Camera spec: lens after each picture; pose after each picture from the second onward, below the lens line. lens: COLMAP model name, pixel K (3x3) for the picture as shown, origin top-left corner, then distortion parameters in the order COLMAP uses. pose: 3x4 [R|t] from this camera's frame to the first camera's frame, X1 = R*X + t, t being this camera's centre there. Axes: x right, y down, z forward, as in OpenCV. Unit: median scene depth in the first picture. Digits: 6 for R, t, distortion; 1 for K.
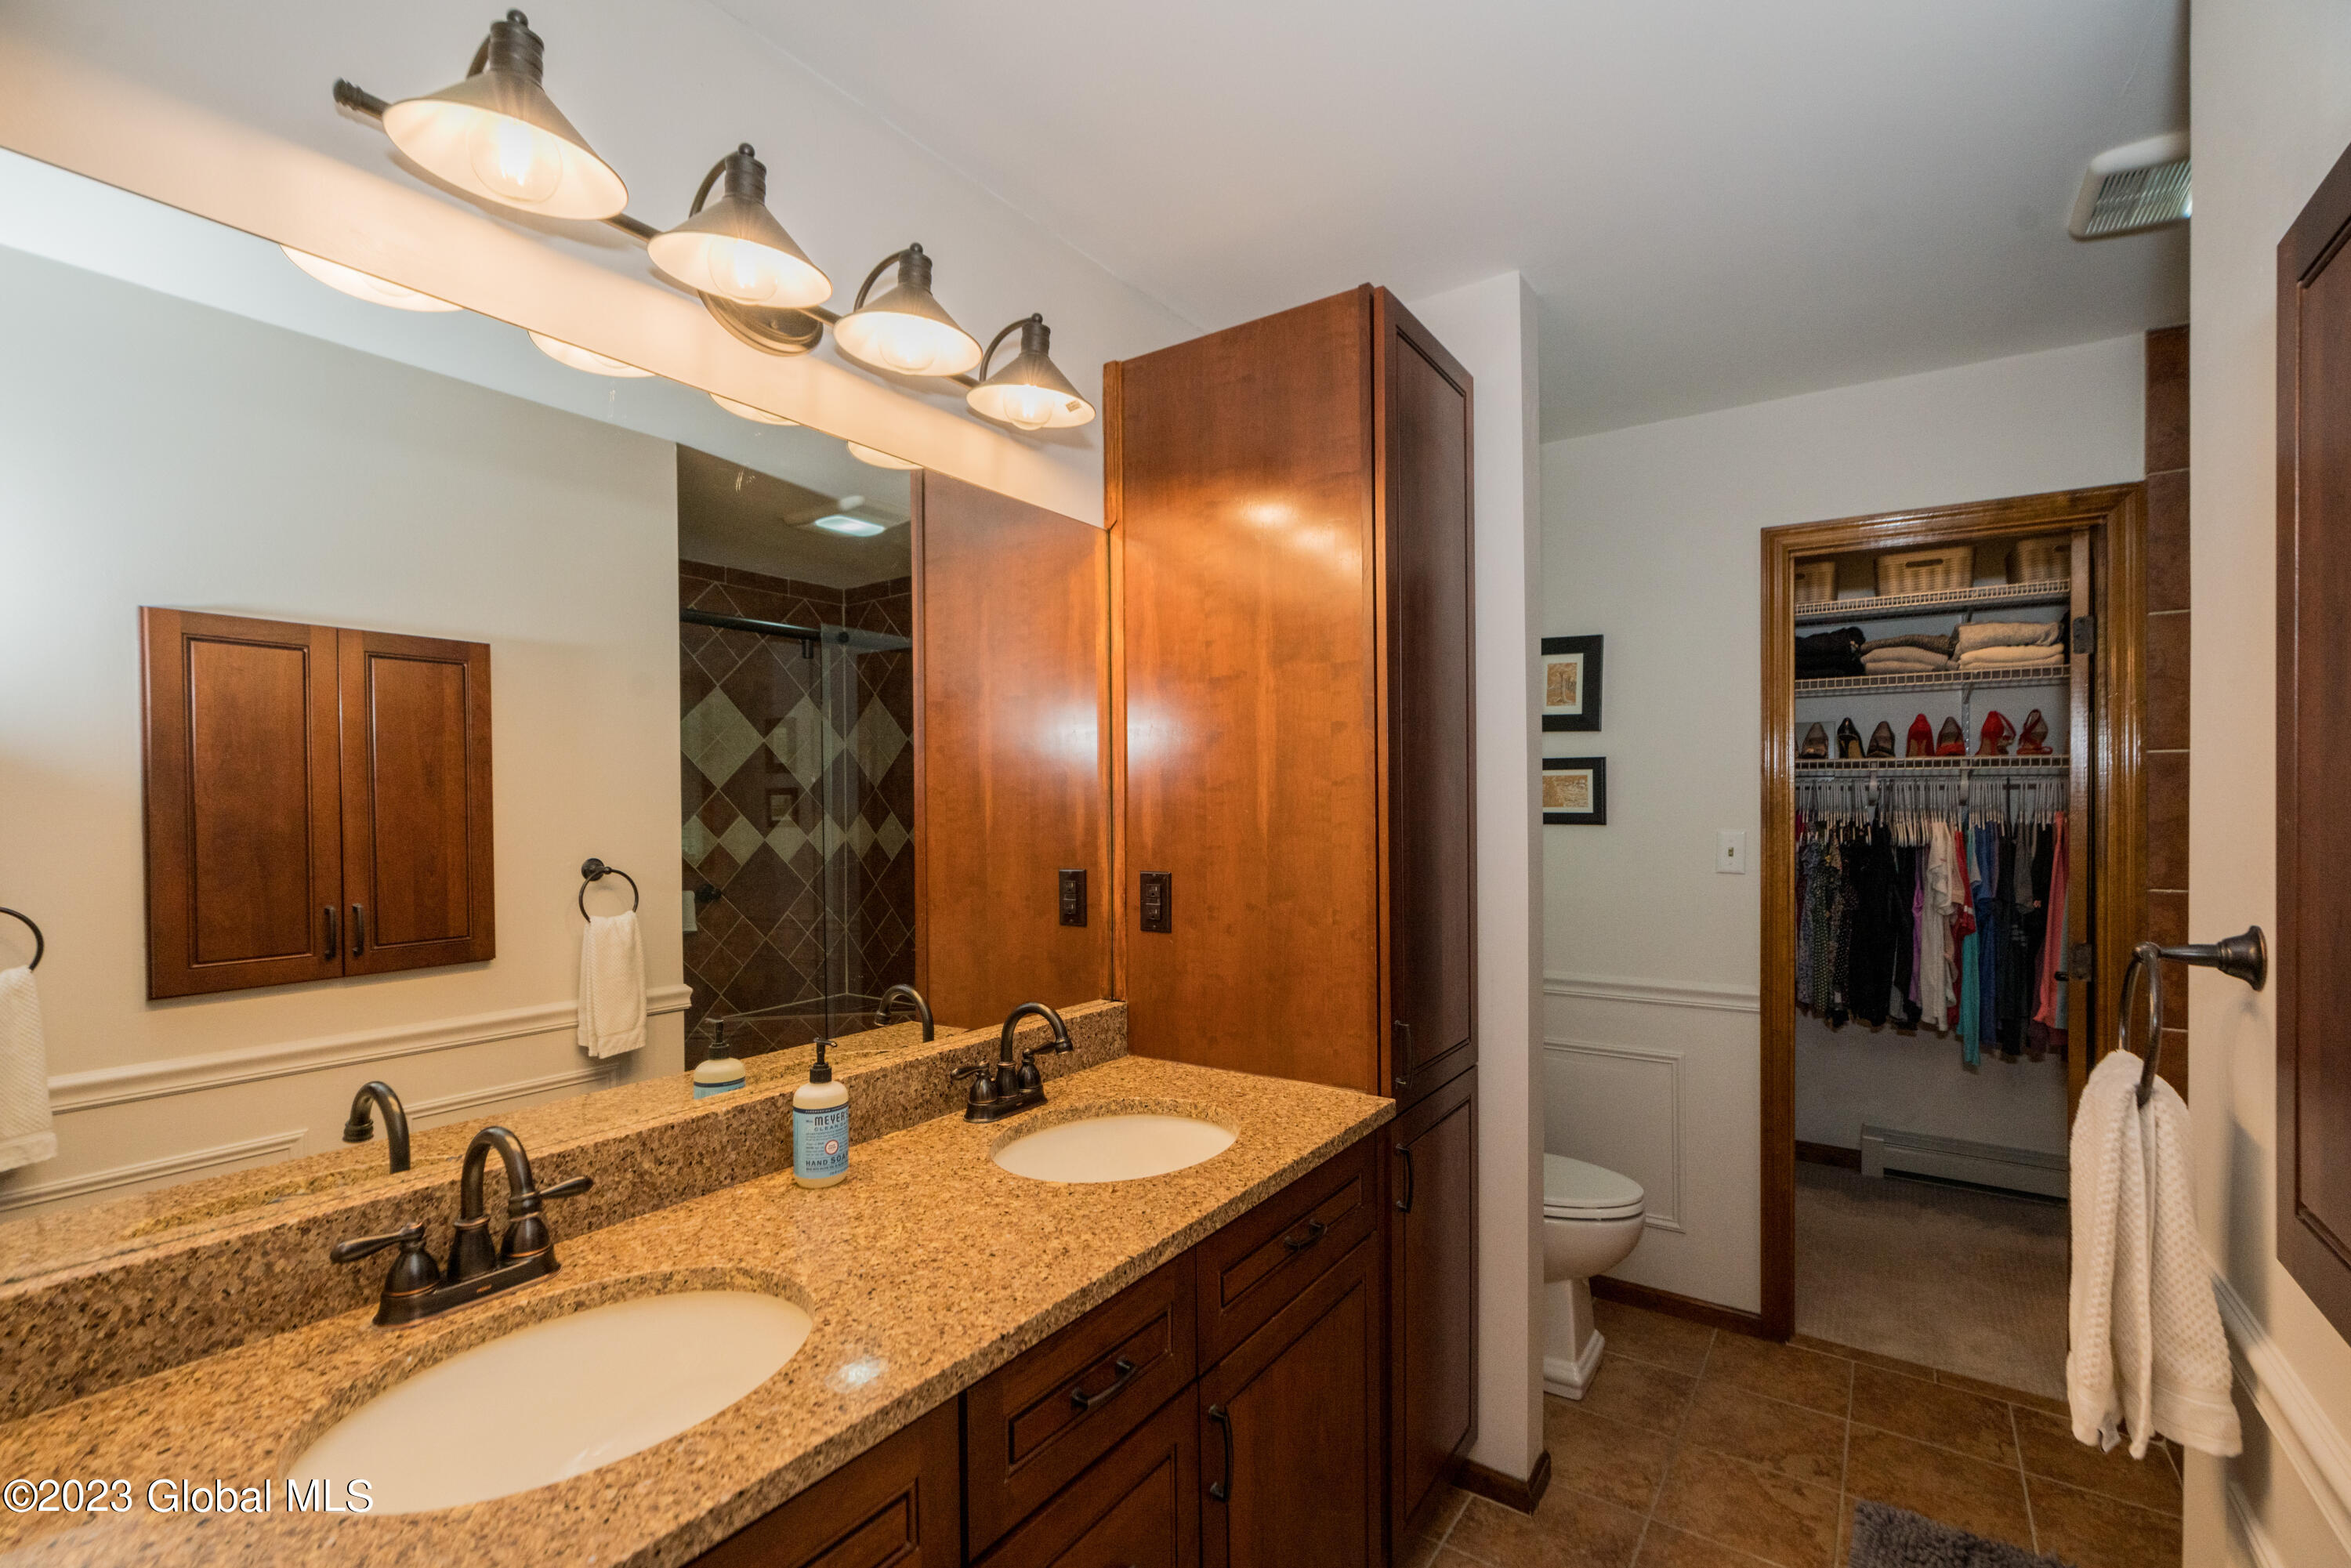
lens RADIAL K [[1052.0, 0, 1158.7], [0, 1052.0, 810.5], [0, 0, 1]] dist [-0.001981, -0.000172]
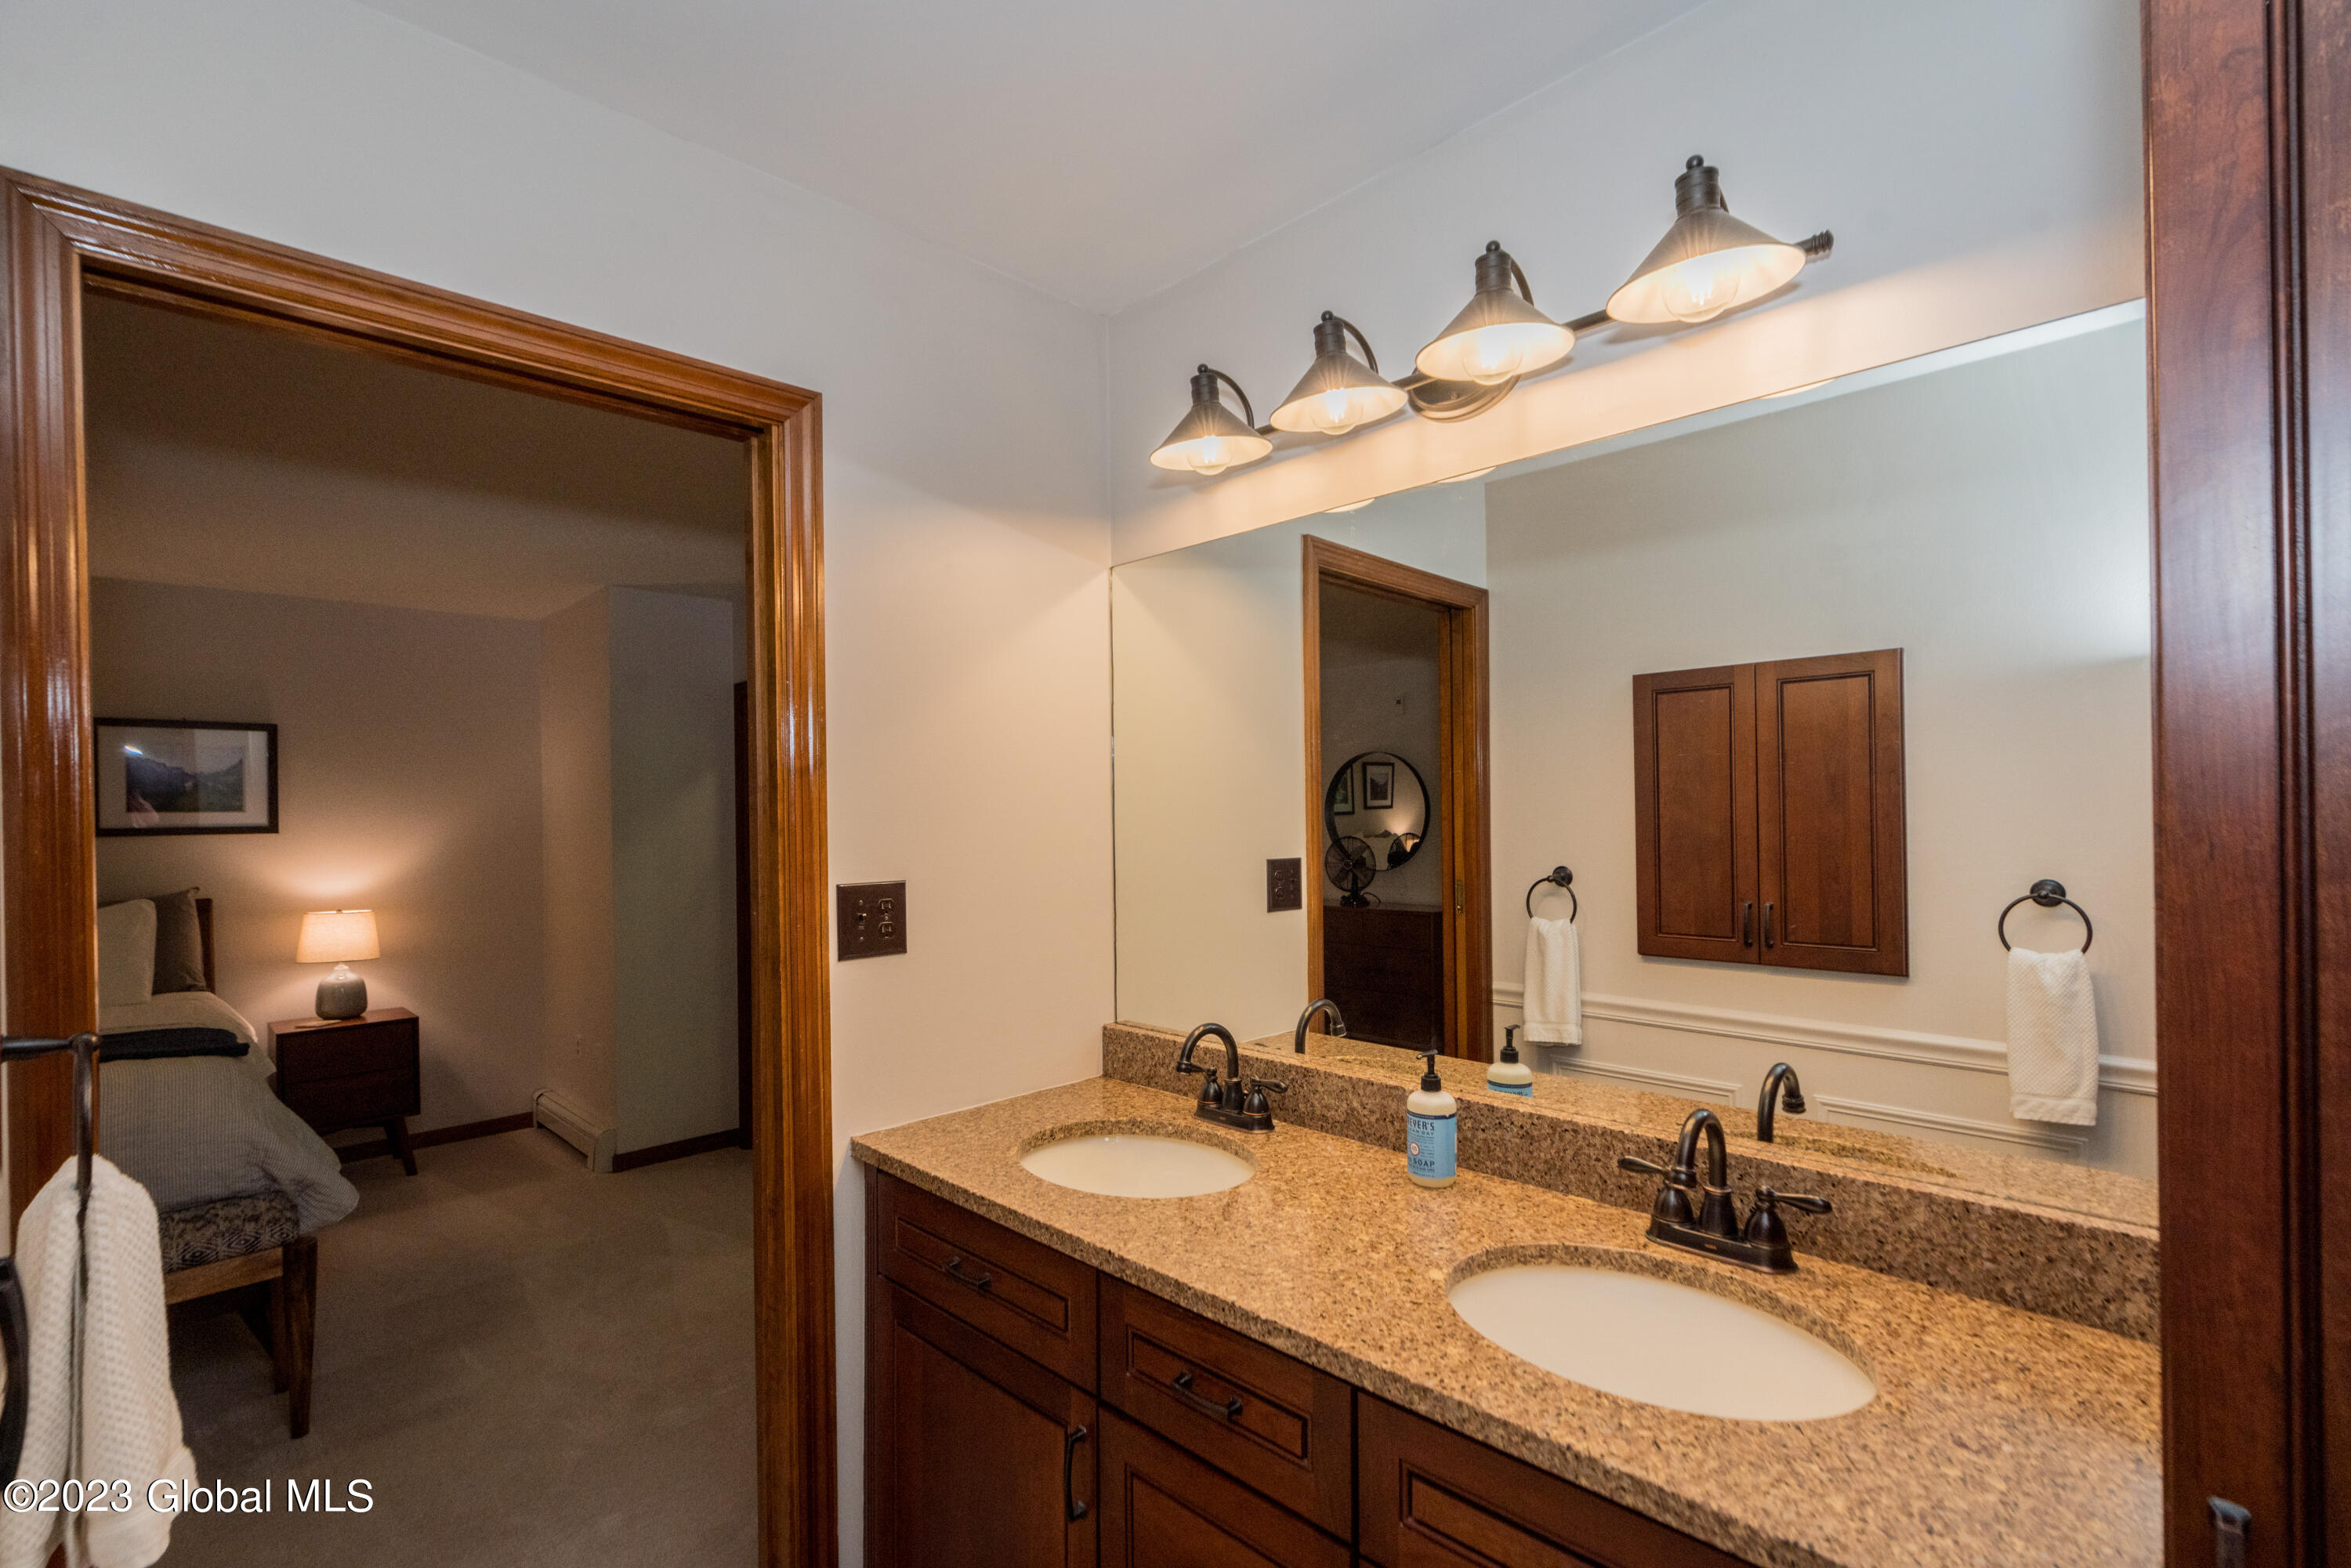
lens RADIAL K [[1052.0, 0, 1158.7], [0, 1052.0, 810.5], [0, 0, 1]] dist [-0.001981, -0.000172]
pose [[-0.169126, 0.010139, -0.985542, 0.844180], [0.007881, 0.999929, 0.008935, -0.046244], [0.985563, -0.006256, -0.169194, 0.961753]]
